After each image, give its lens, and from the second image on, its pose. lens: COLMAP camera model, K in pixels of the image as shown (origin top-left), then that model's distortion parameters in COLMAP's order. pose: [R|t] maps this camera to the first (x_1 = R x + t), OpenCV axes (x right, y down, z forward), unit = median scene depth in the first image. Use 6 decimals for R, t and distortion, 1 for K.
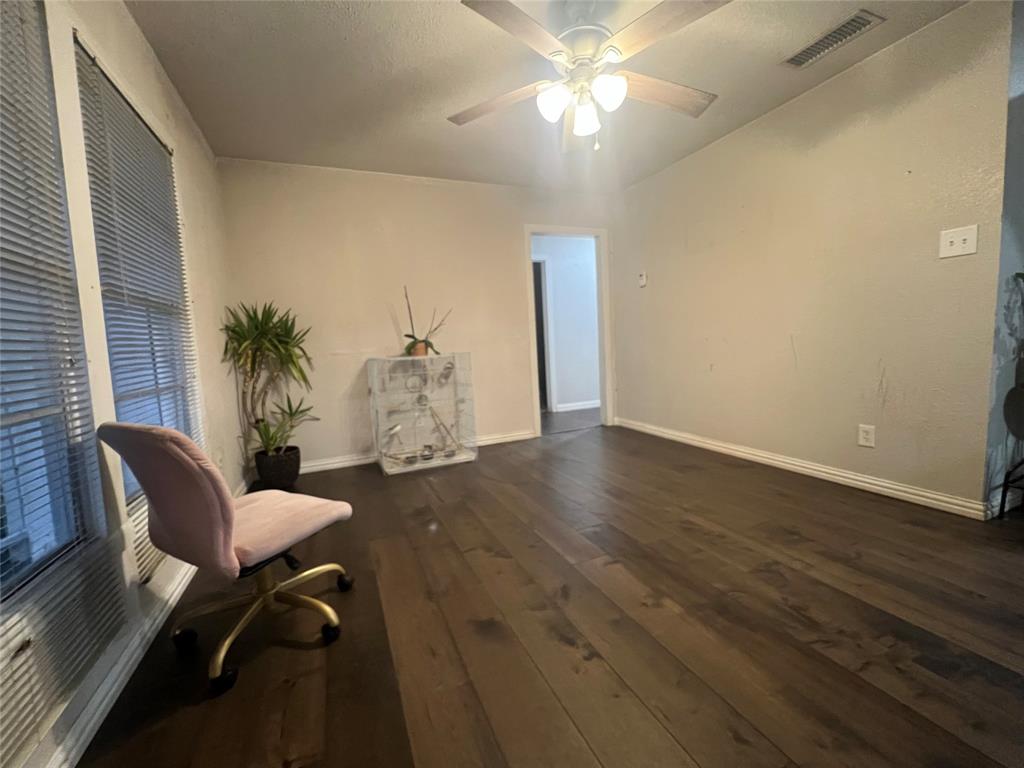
lens RADIAL K [[422.4, 0, 513.9], [0, 422.4, 373.7], [0, 0, 1]] dist [-0.002211, 0.000033]
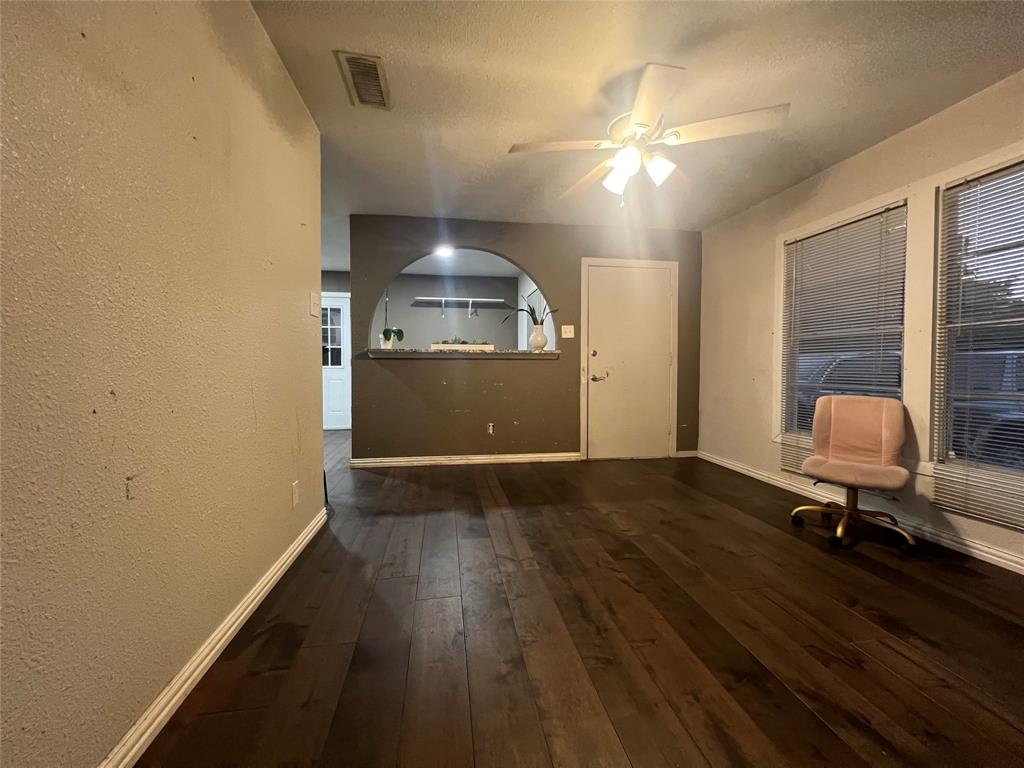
lens RADIAL K [[411.3, 0, 510.0], [0, 411.3, 379.9], [0, 0, 1]] dist [-0.002190, 0.000414]
pose [[-0.966241, 0.035785, 0.255142, 0.224026], [0.060407, 0.994169, 0.089328, -0.180012], [-0.250457, 0.101725, -0.962768, 2.204801]]
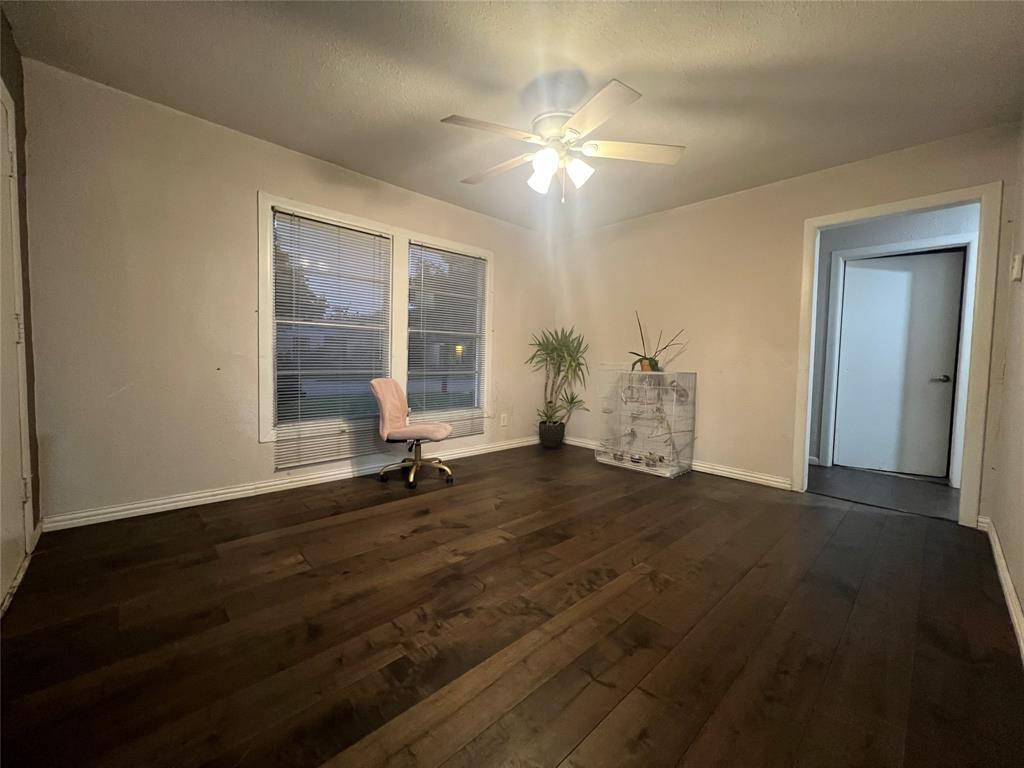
lens RADIAL K [[411.3, 0, 510.0], [0, 411.3, 379.9], [0, 0, 1]] dist [-0.002190, 0.000414]
pose [[0.333143, 0.108436, -0.936620, 1.265884], [-0.109087, 0.991127, 0.075945, -0.118306], [0.936544, 0.076873, 0.342016, 0.515005]]
